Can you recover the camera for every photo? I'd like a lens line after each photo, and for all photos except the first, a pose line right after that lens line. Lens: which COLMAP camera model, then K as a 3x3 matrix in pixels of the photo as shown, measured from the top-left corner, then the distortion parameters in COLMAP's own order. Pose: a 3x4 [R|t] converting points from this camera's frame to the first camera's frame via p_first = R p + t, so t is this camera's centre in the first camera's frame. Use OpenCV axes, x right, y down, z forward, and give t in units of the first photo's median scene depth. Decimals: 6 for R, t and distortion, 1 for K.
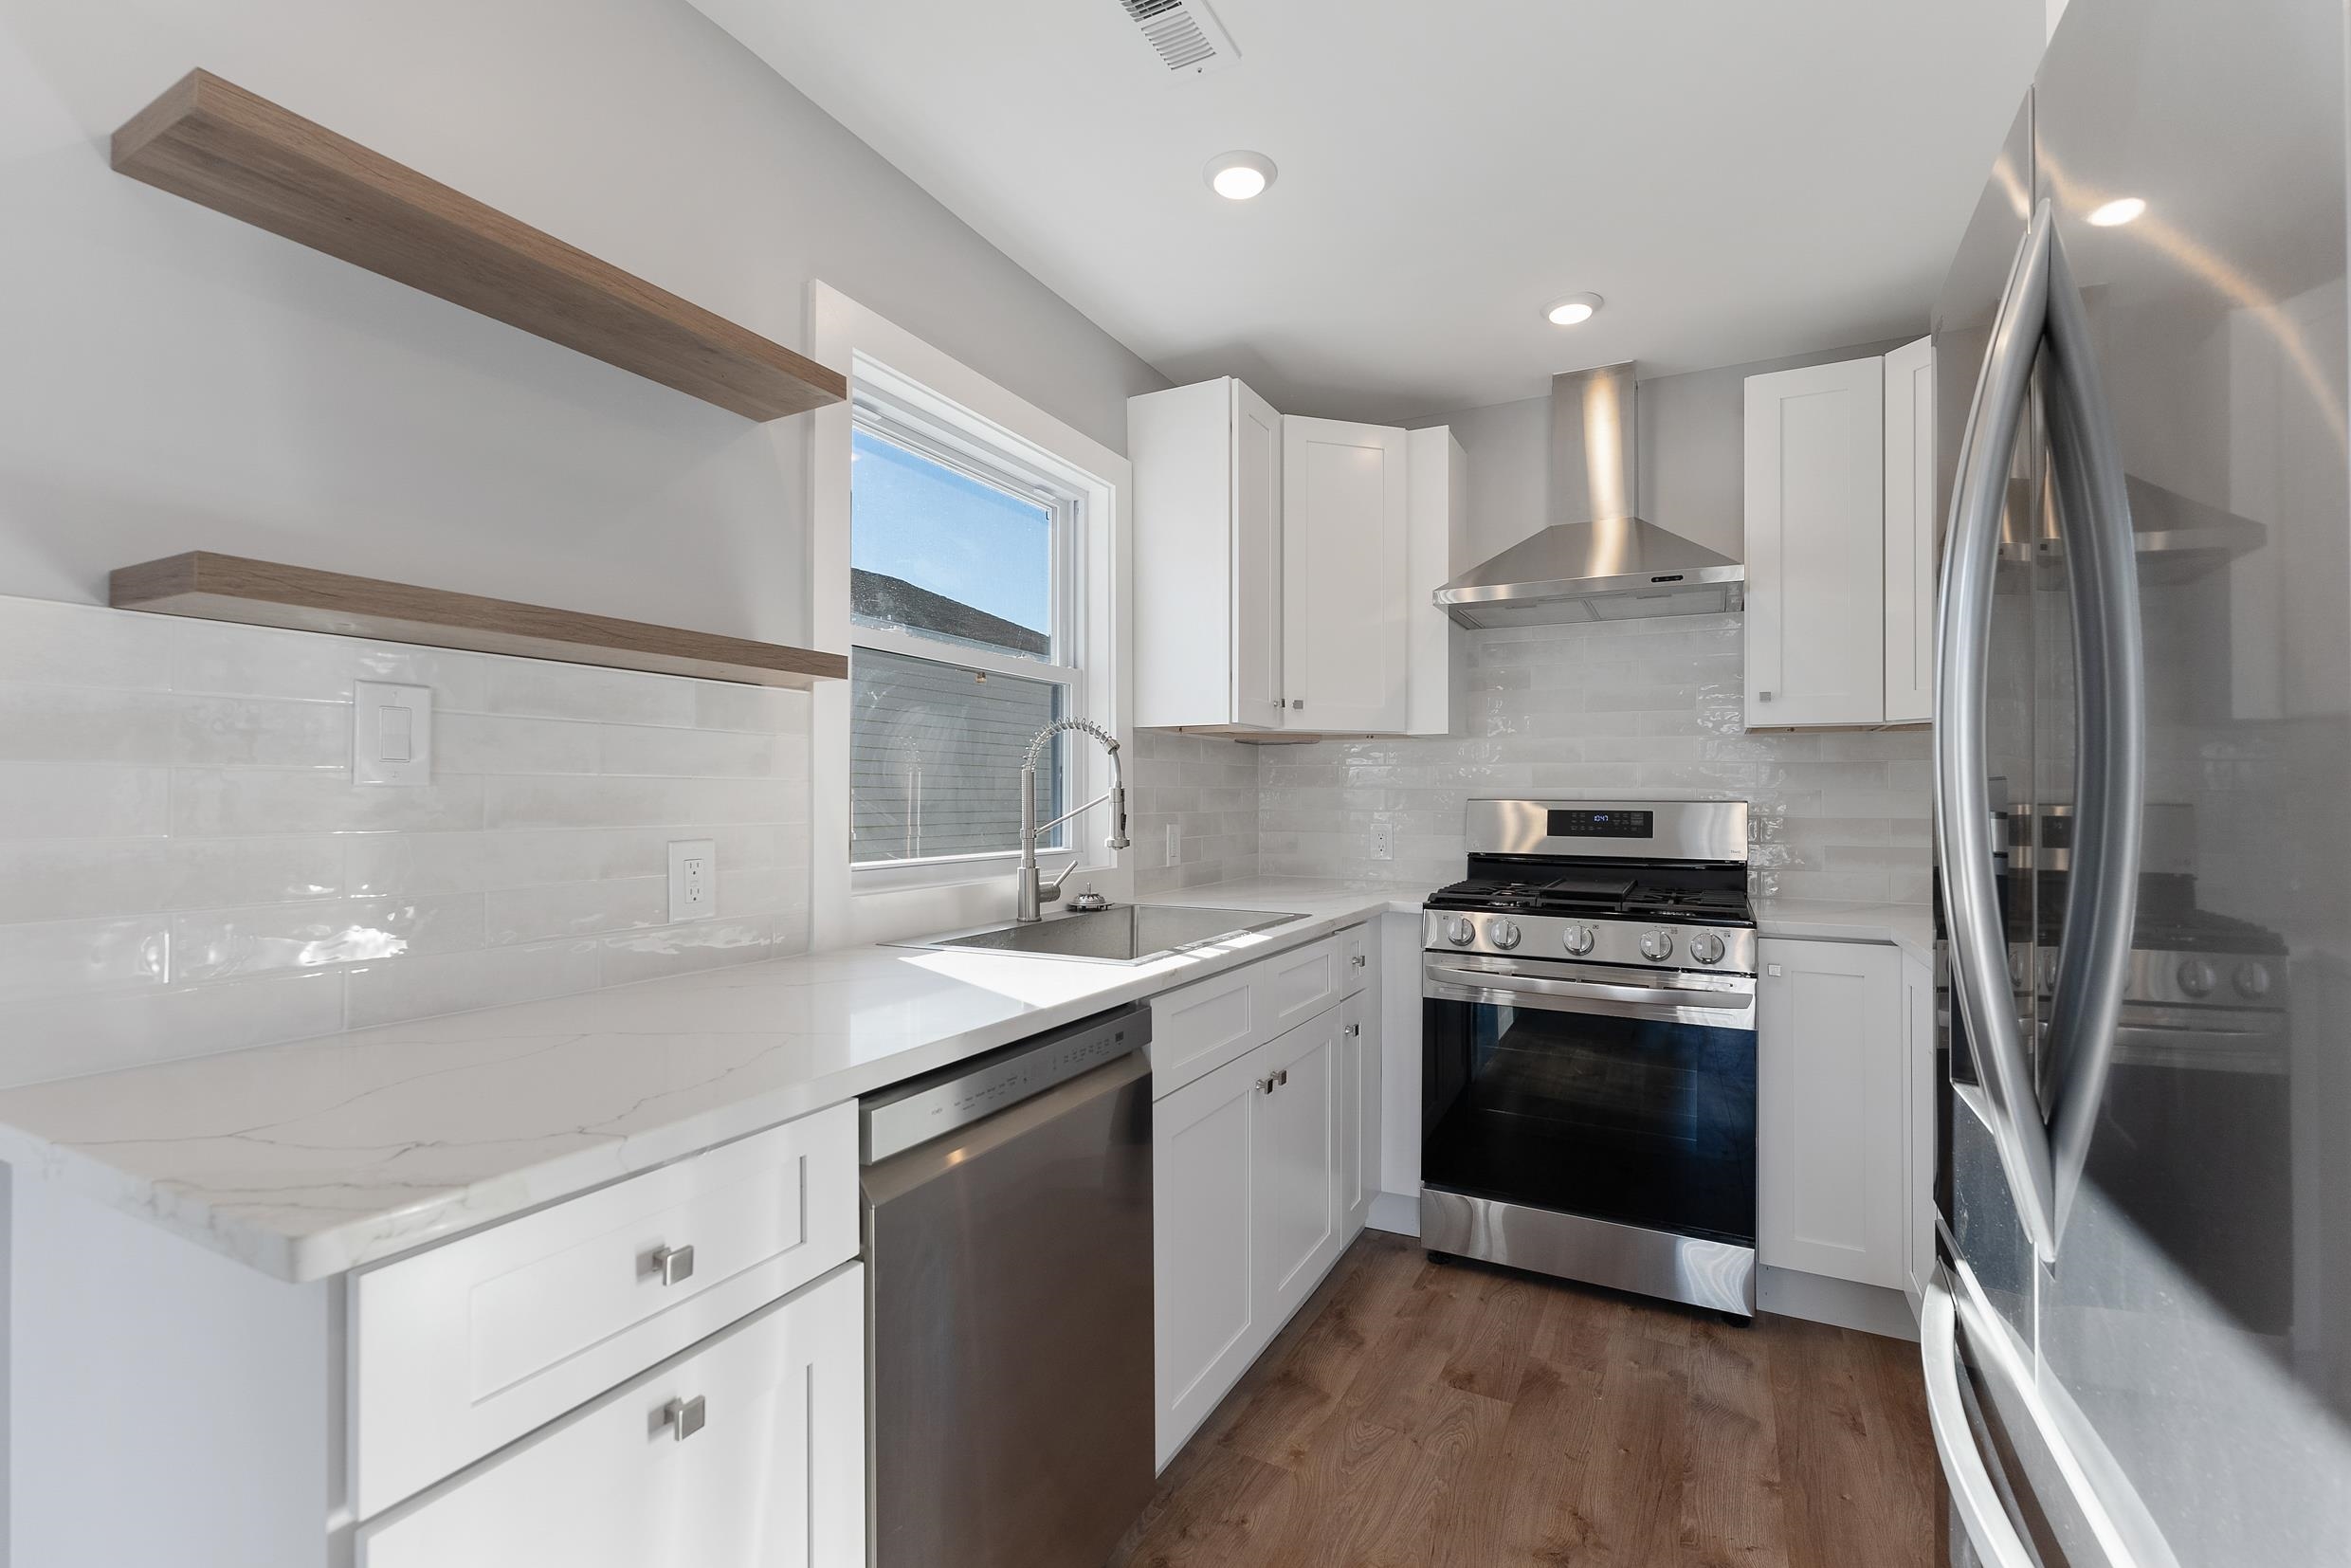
lens RADIAL K [[1033.1, 0, 1191.8], [0, 1033.1, 777.8], [0, 0, 1]] dist [0.002898, 0.000171]
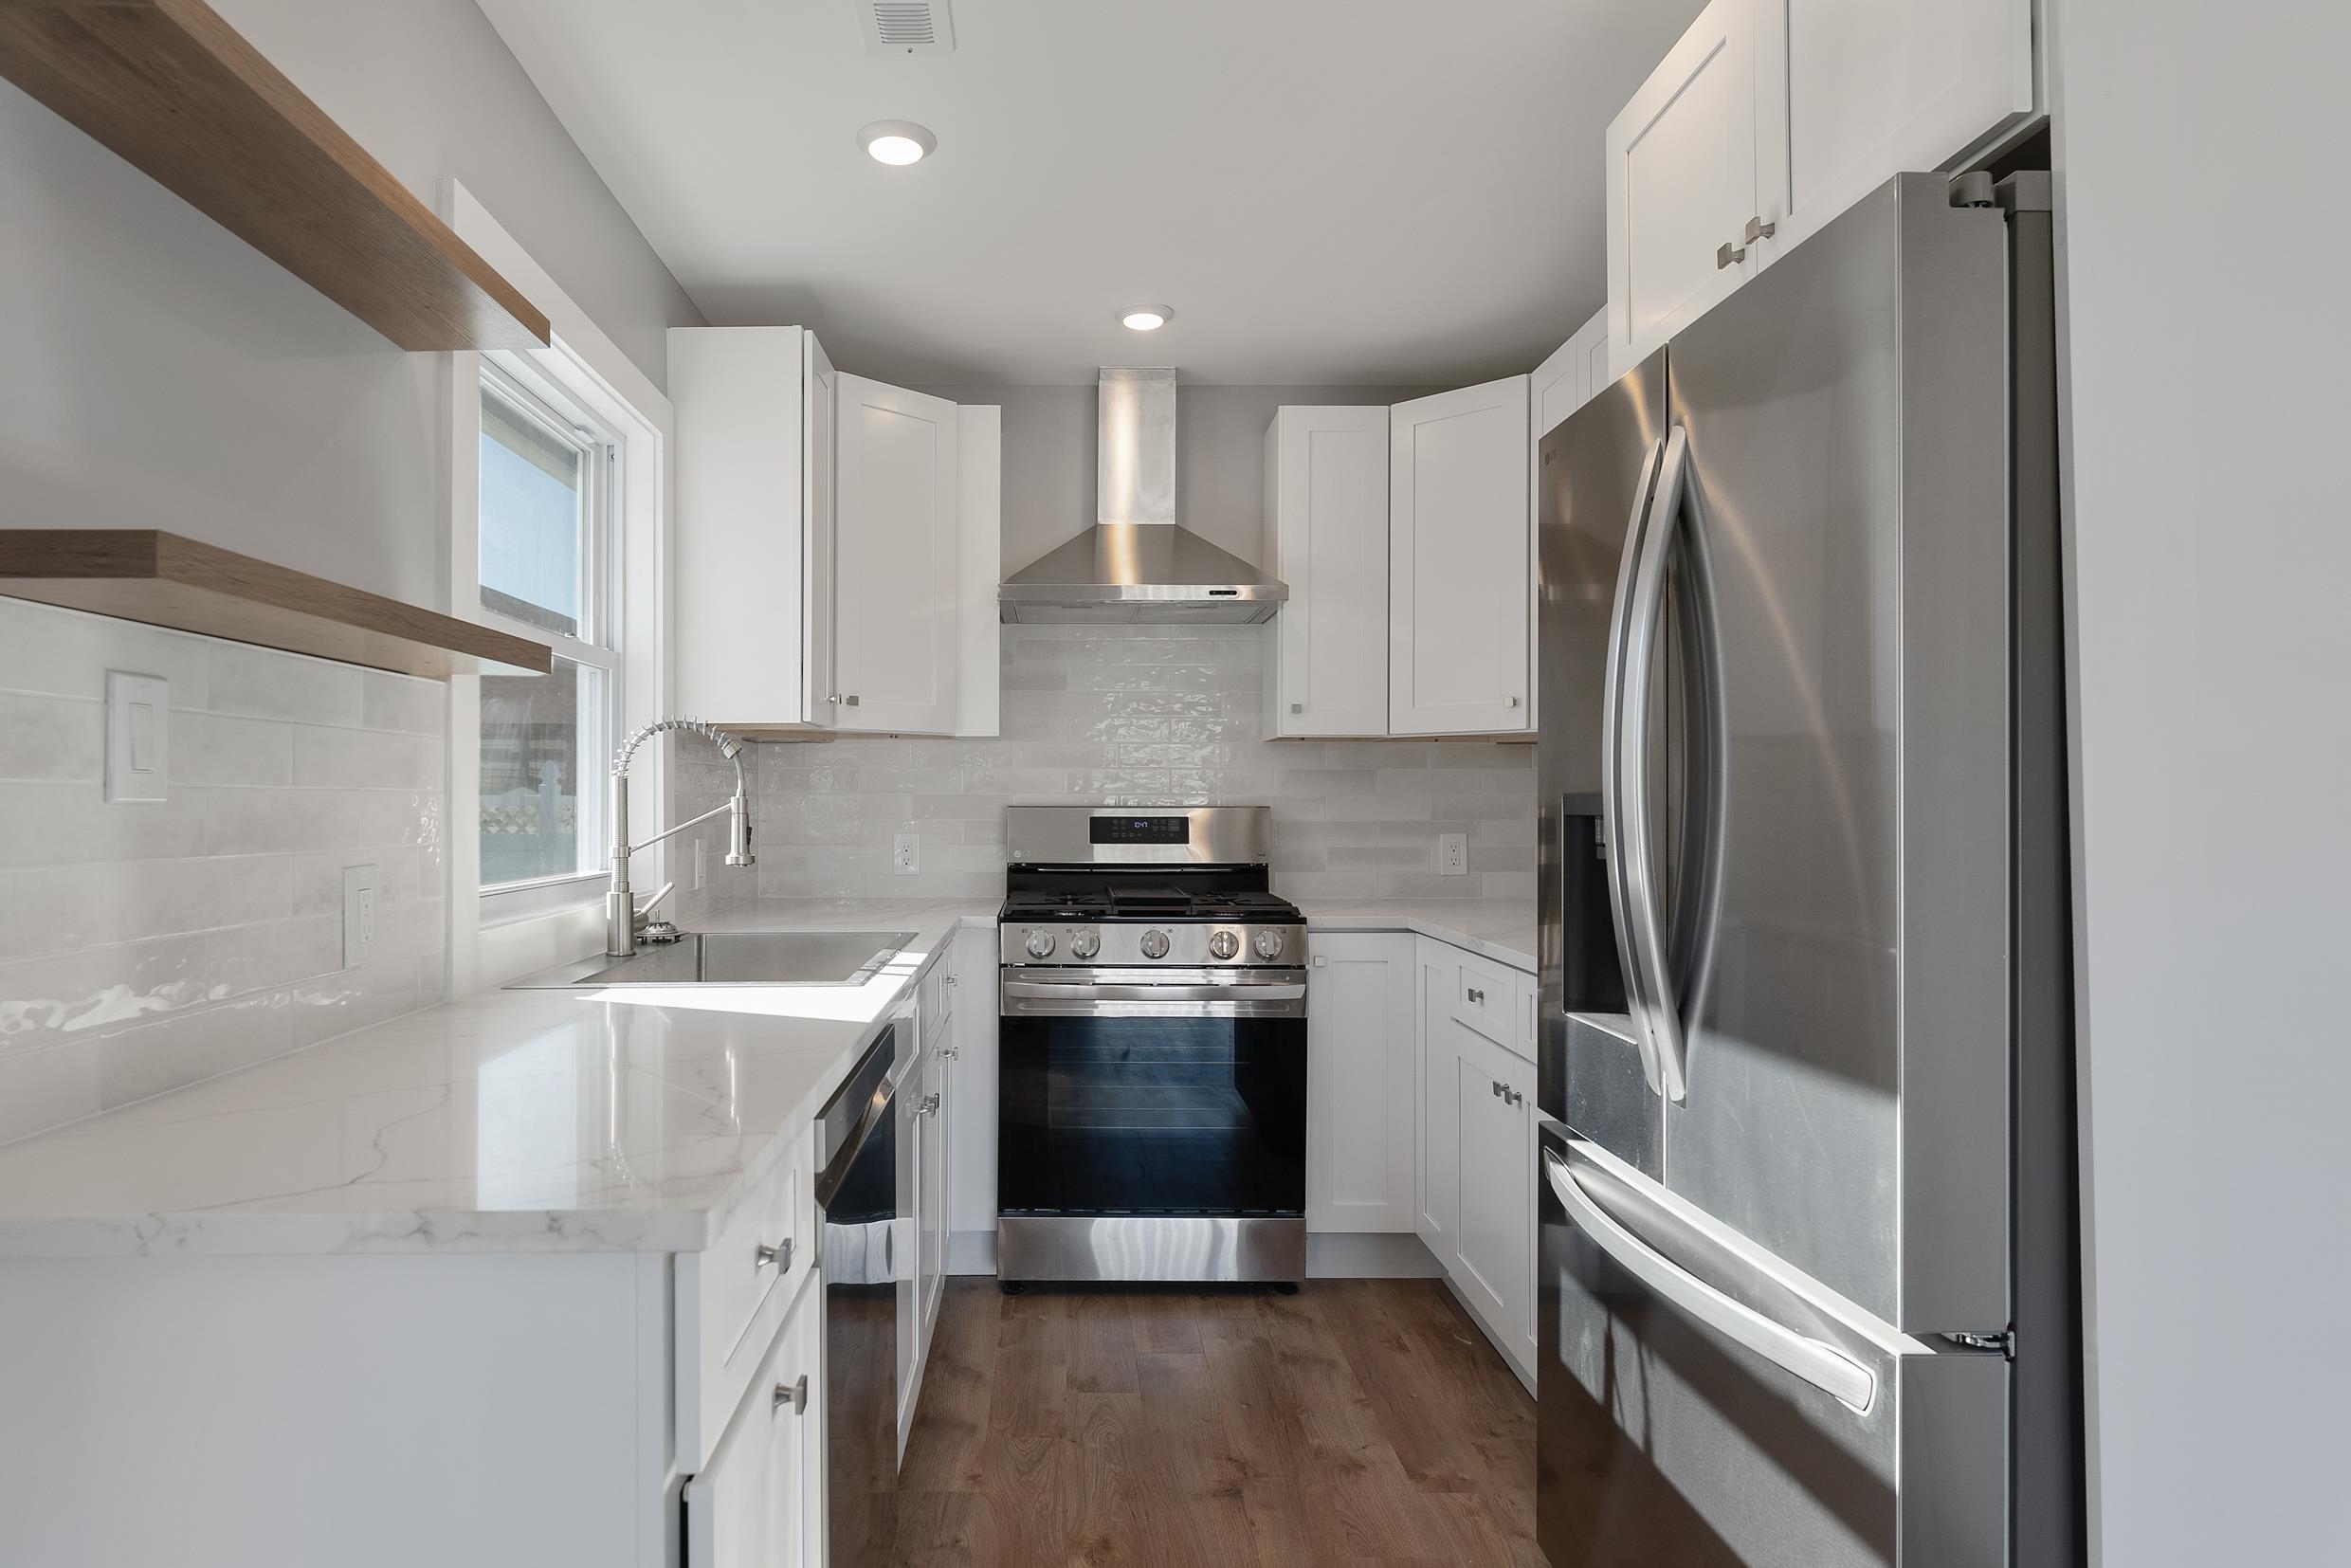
lens RADIAL K [[1338.4, 0, 1074.0], [0, 1338.4, 787.8], [0, 0, 1]] dist [0.019141, -0.000507]
pose [[0.886053, -0.000536, 0.463584, -0.292098], [-0.003465, 0.999964, 0.007778, -0.006762], [-0.463571, -0.008498, 0.886019, -0.120222]]
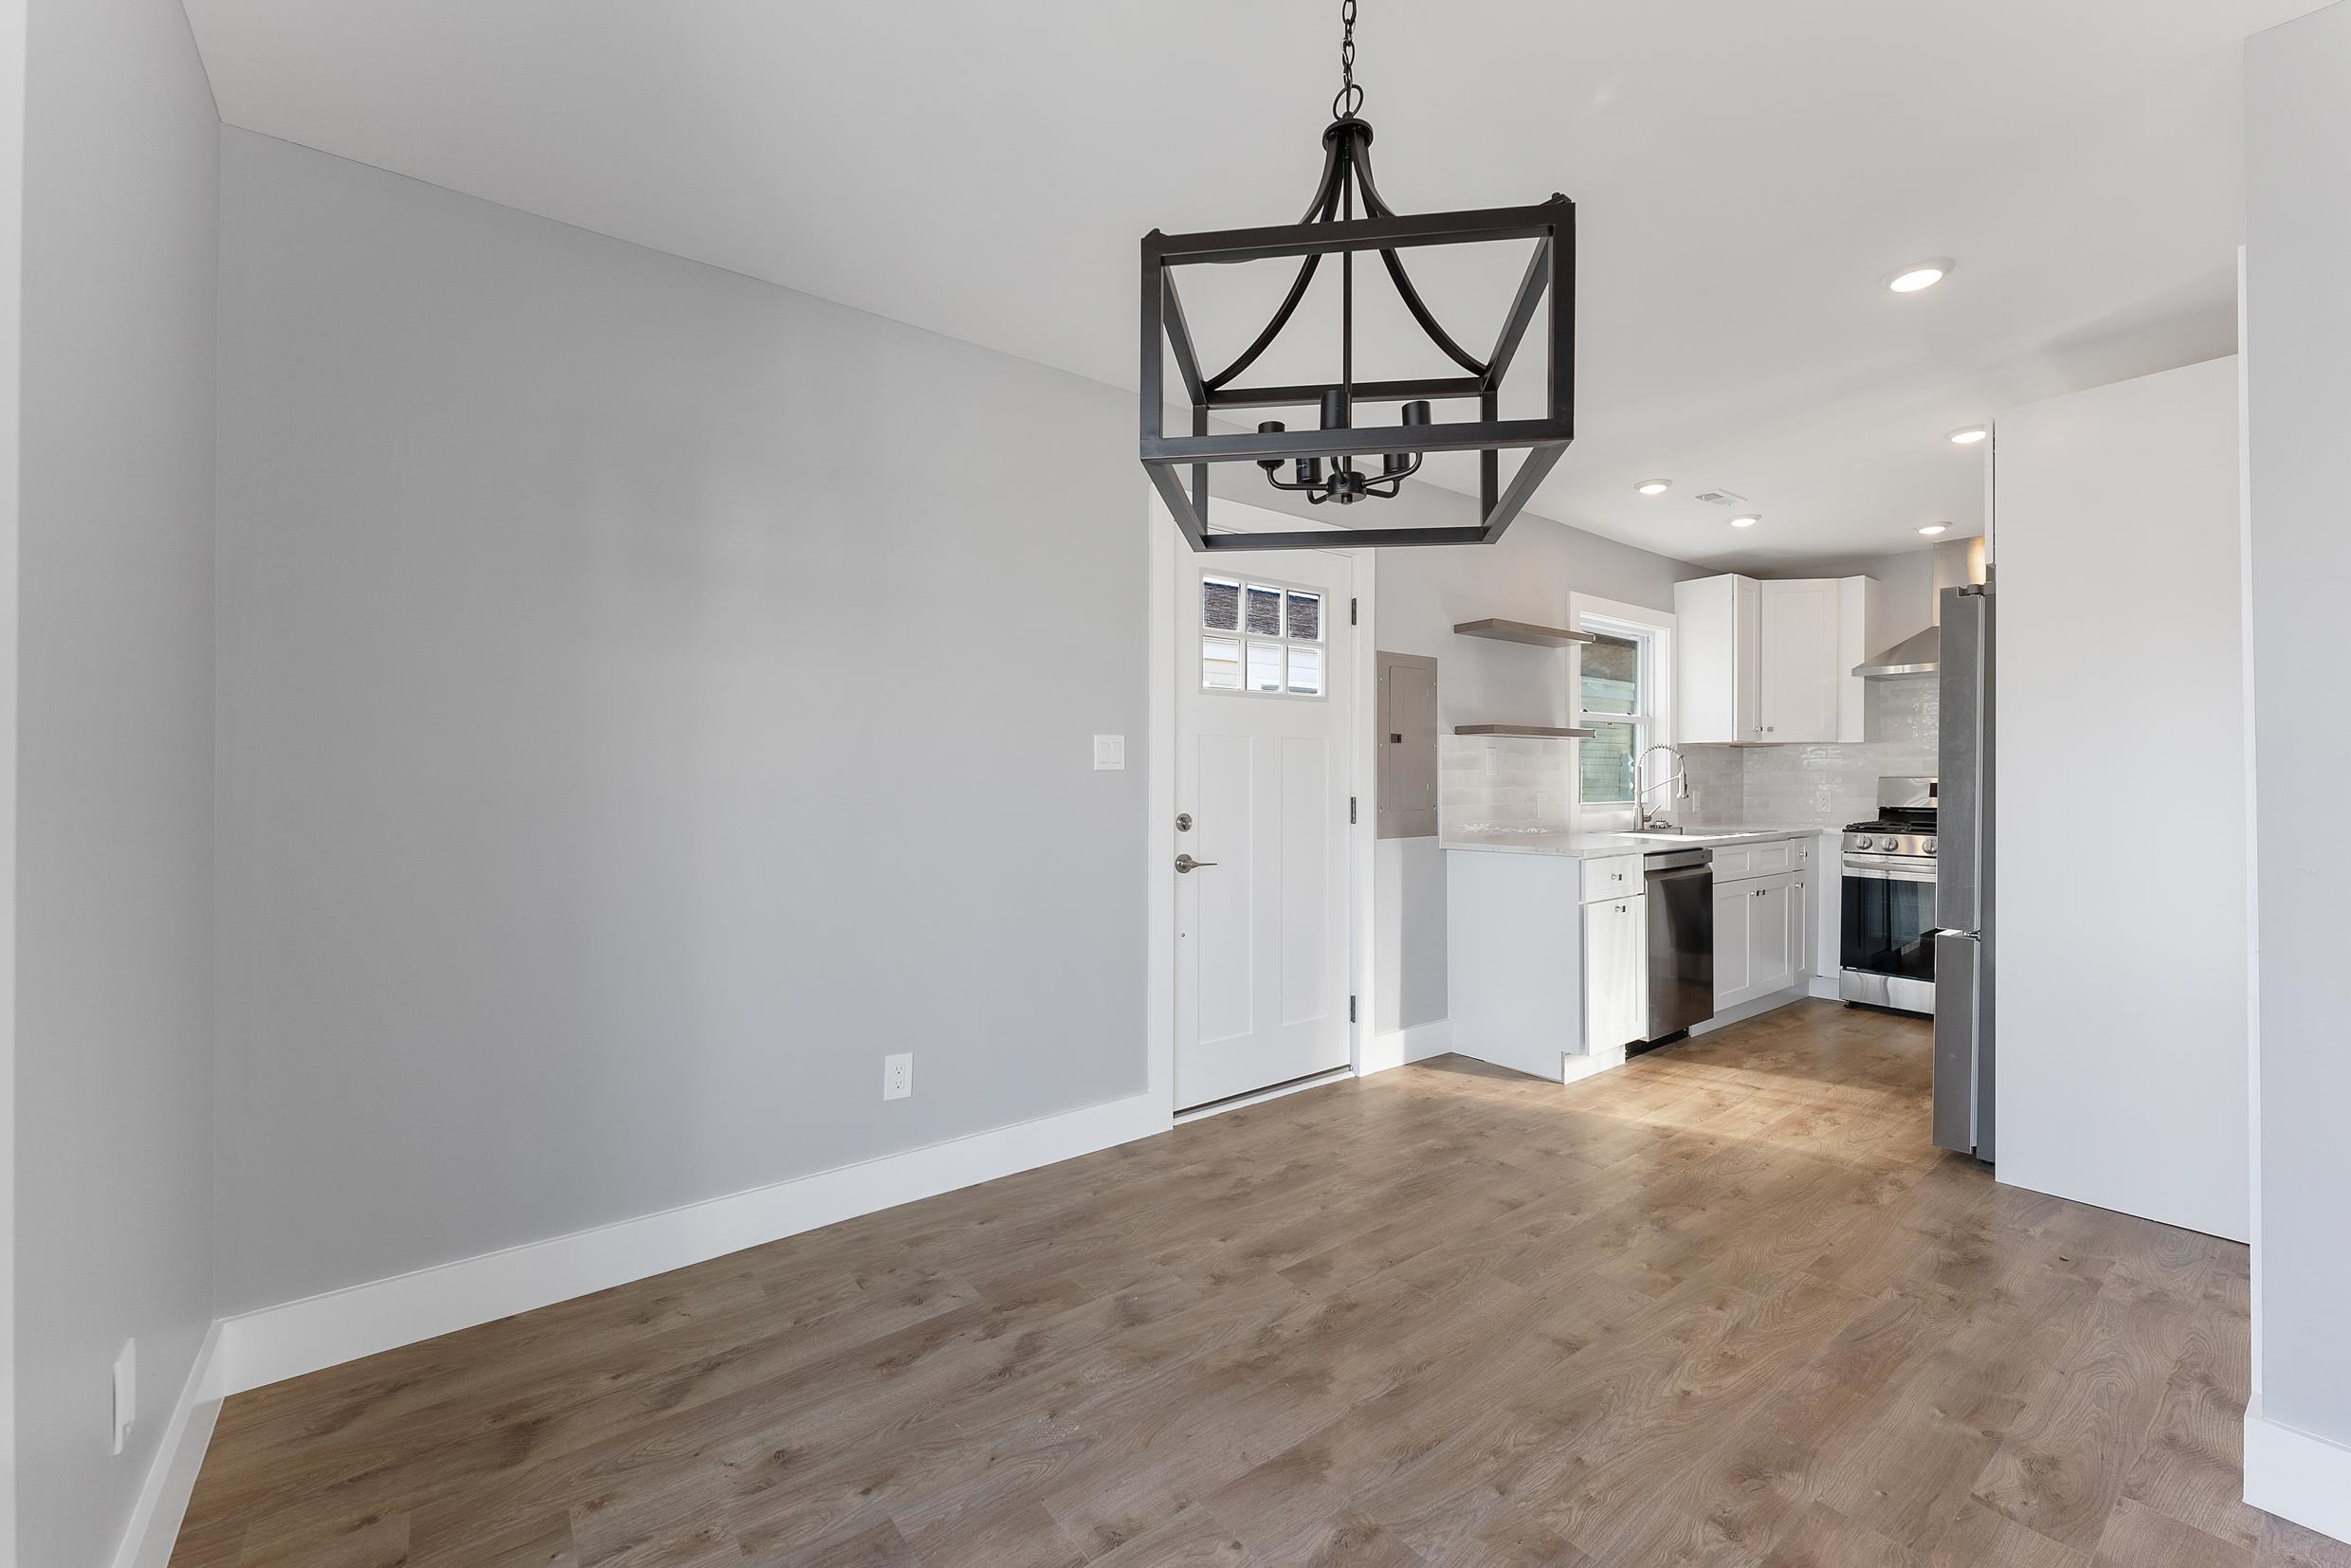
lens RADIAL K [[961.2, 0, 1185.2], [0, 961.2, 783.4], [0, 0, 1]] dist [0.000618, 0.000025]
pose [[0.905543, -0.002639, -0.424246, -0.142216], [0.012627, 0.999705, 0.020732, -0.023309], [0.424066, -0.024131, 0.905310, -1.249017]]
